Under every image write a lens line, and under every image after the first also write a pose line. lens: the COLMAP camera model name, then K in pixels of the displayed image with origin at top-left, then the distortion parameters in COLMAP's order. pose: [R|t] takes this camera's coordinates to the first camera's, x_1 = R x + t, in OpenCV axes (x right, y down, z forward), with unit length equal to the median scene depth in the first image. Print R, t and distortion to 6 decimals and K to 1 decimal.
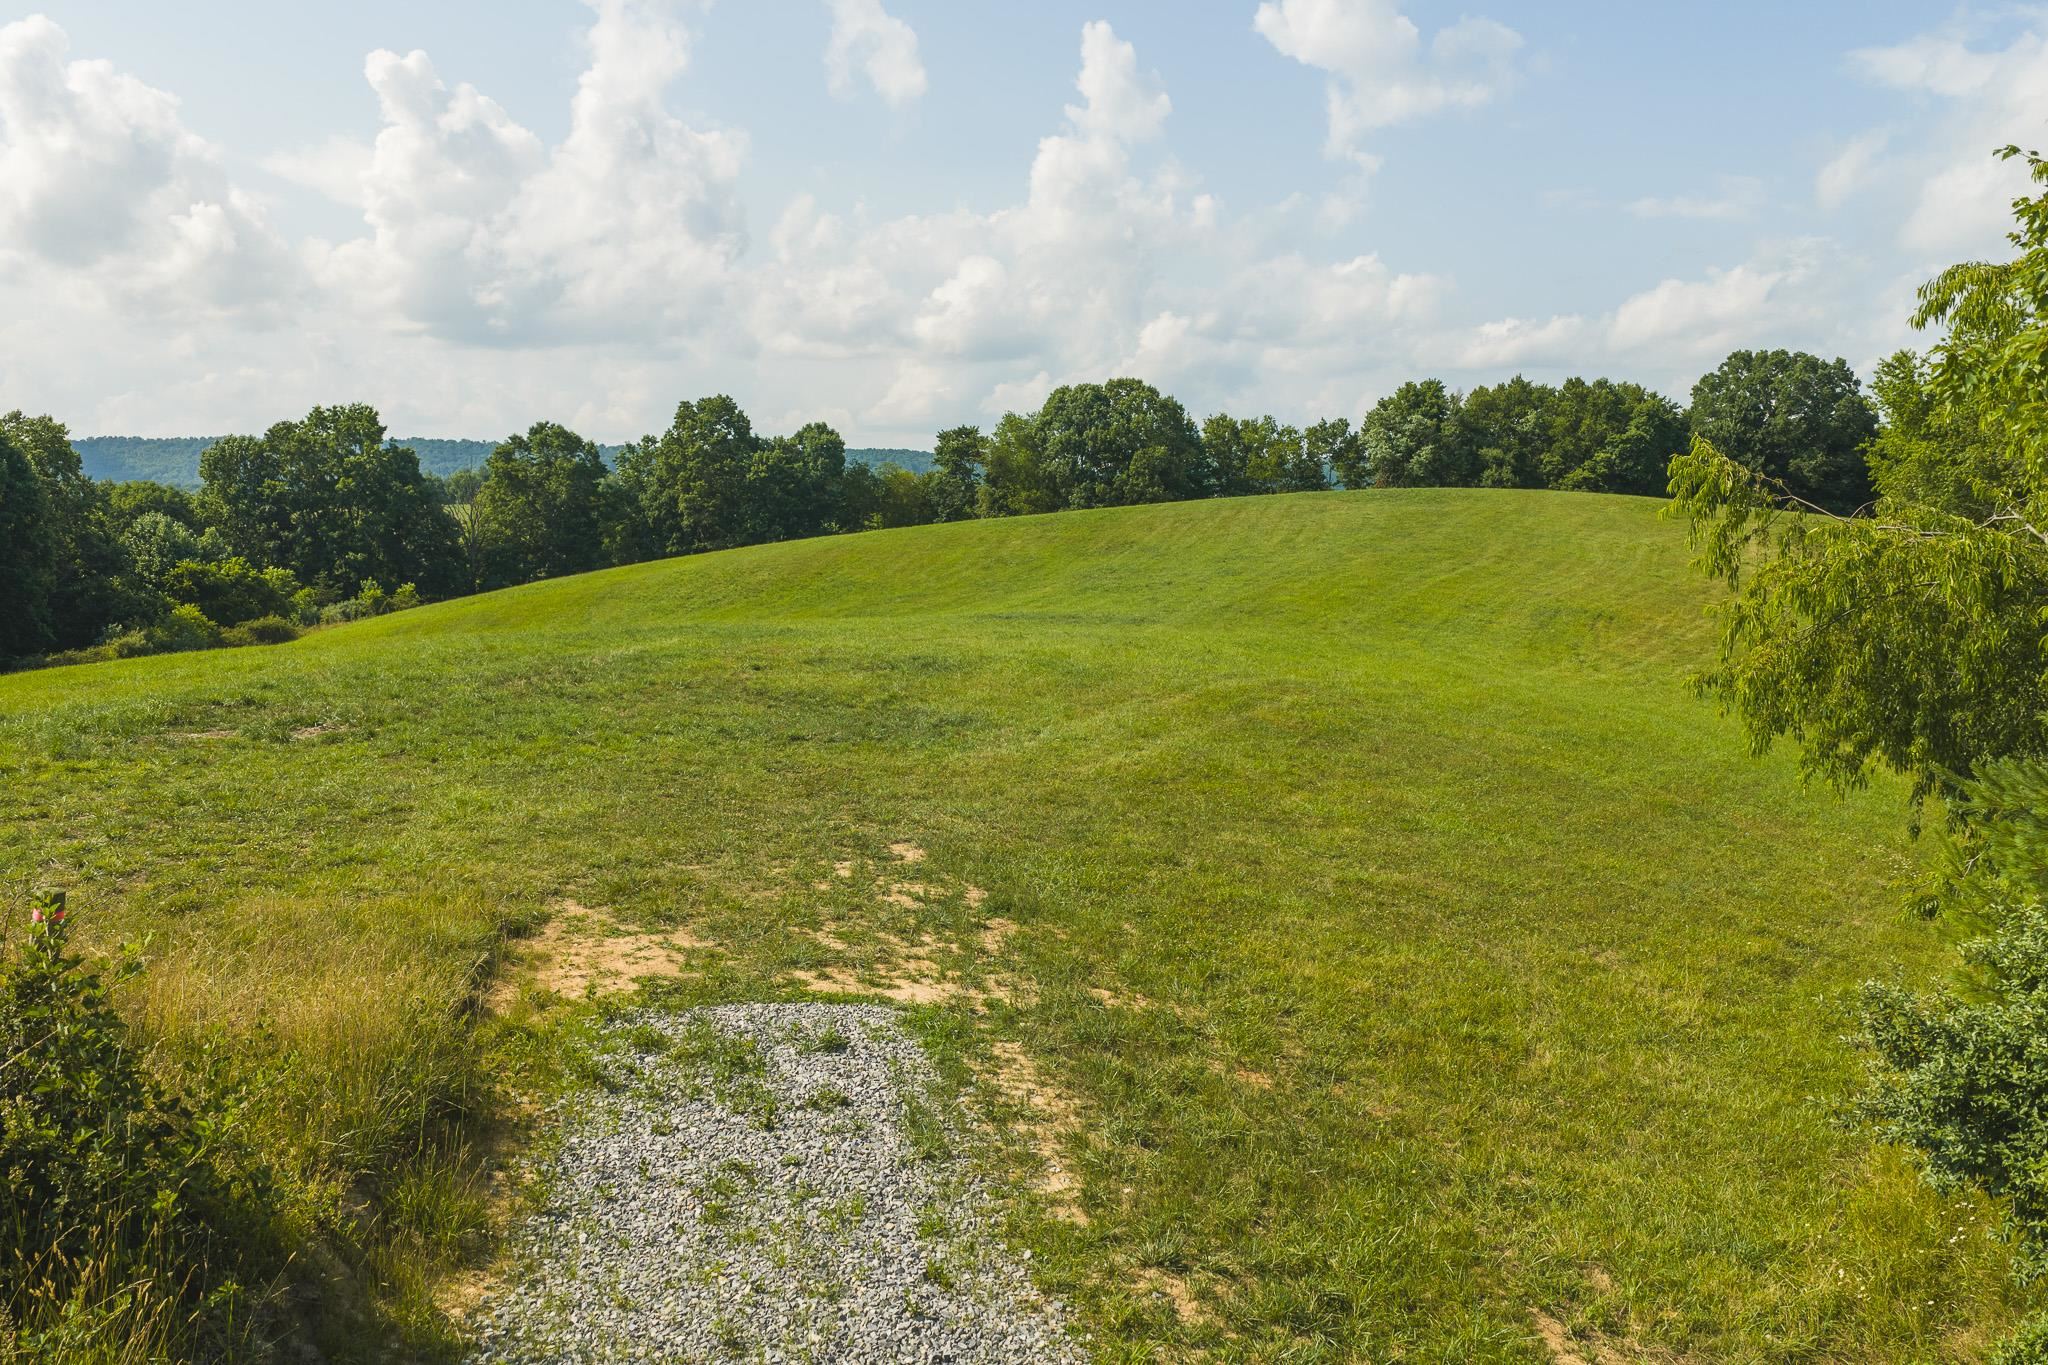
lens RADIAL K [[1704.9, 0, 1048.7], [0, 1704.9, 734.8], [0, 0, 1]] dist [0.000806, 0.003405]
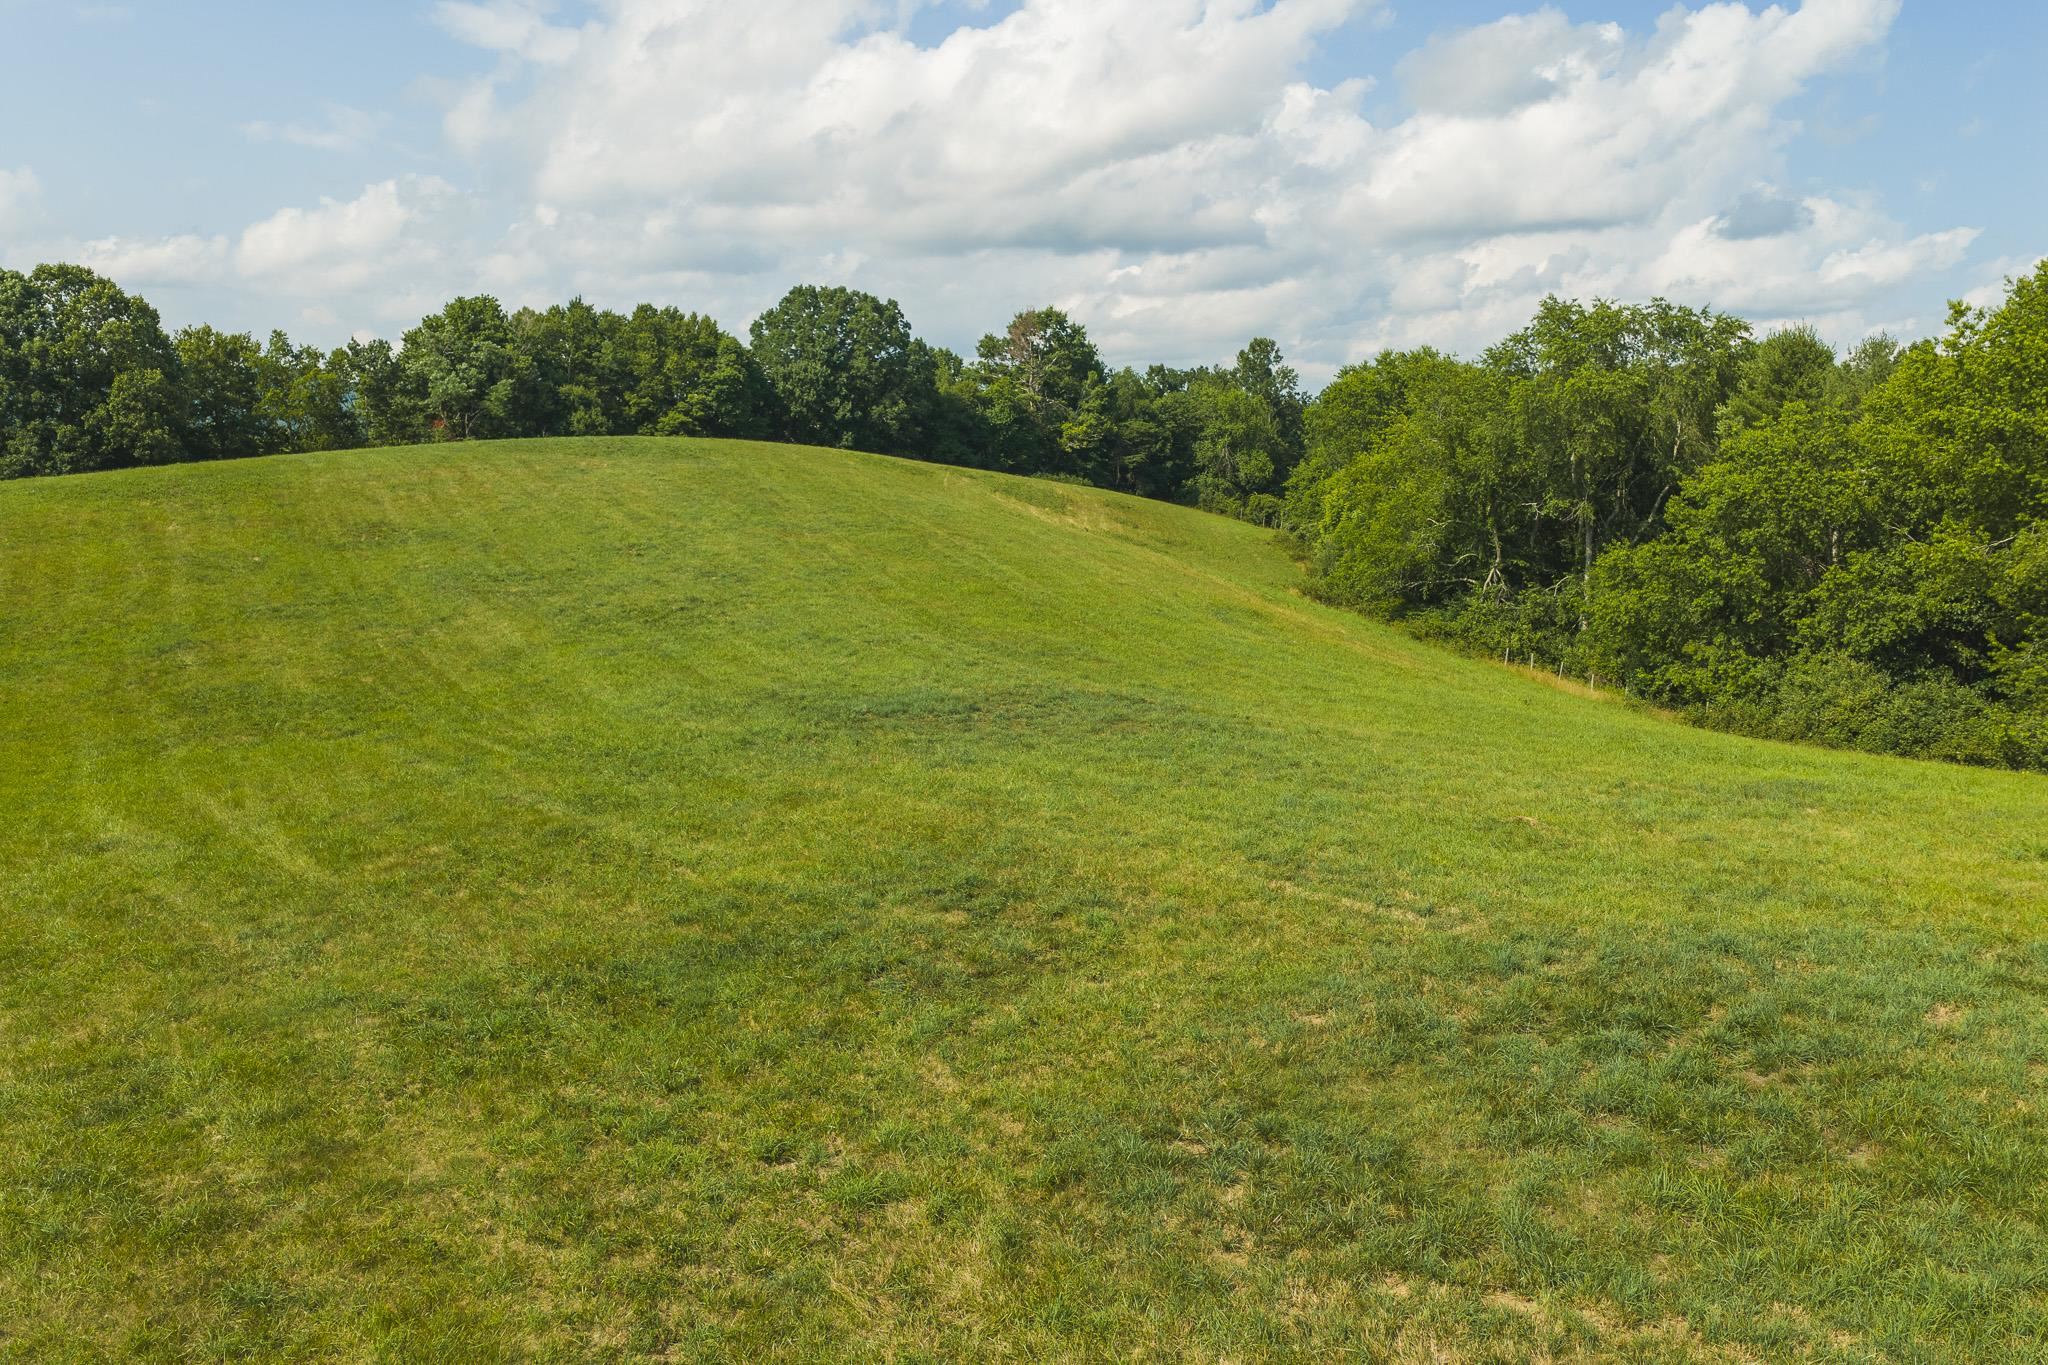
lens RADIAL K [[1704.9, 0, 1032.3], [0, 1704.9, 699.3], [0, 0, 1]] dist [0.000806, 0.003405]
pose [[0.733642, -0.097354, 0.672526, -0.143851], [0.085910, 0.995031, 0.050322, -0.039367], [-0.674083, 0.020858, 0.738361, 0.246350]]
